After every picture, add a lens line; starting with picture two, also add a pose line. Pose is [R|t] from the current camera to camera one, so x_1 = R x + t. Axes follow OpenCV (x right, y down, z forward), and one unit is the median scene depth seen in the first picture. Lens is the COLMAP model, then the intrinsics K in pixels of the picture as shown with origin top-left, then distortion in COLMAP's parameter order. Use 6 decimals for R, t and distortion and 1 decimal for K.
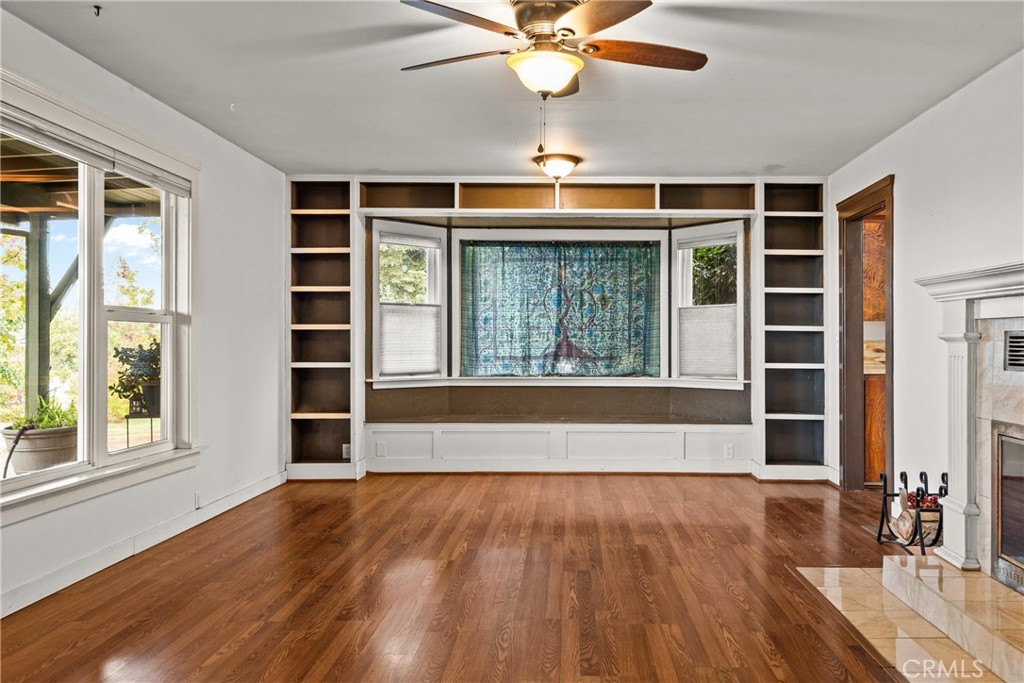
lens RADIAL K [[813.2, 0, 514.8], [0, 813.2, 341.1], [0, 0, 1]] dist [0.004354, 0.002032]
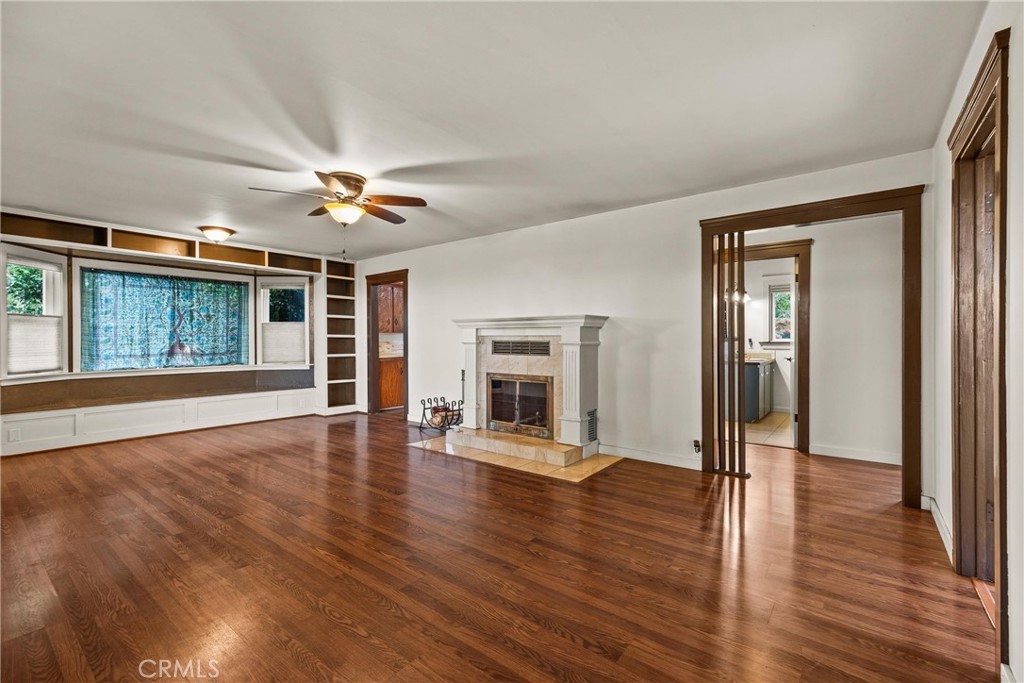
lens RADIAL K [[482.6, 0, 514.1], [0, 482.6, 340.0], [0, 0, 1]] dist [0.000444, 0.000378]
pose [[0.592799, -0.006187, 0.805327, -0.295180], [0.002912, 0.999980, 0.005539, -0.009883], [-0.805345, -0.000939, 0.592806, -0.019365]]
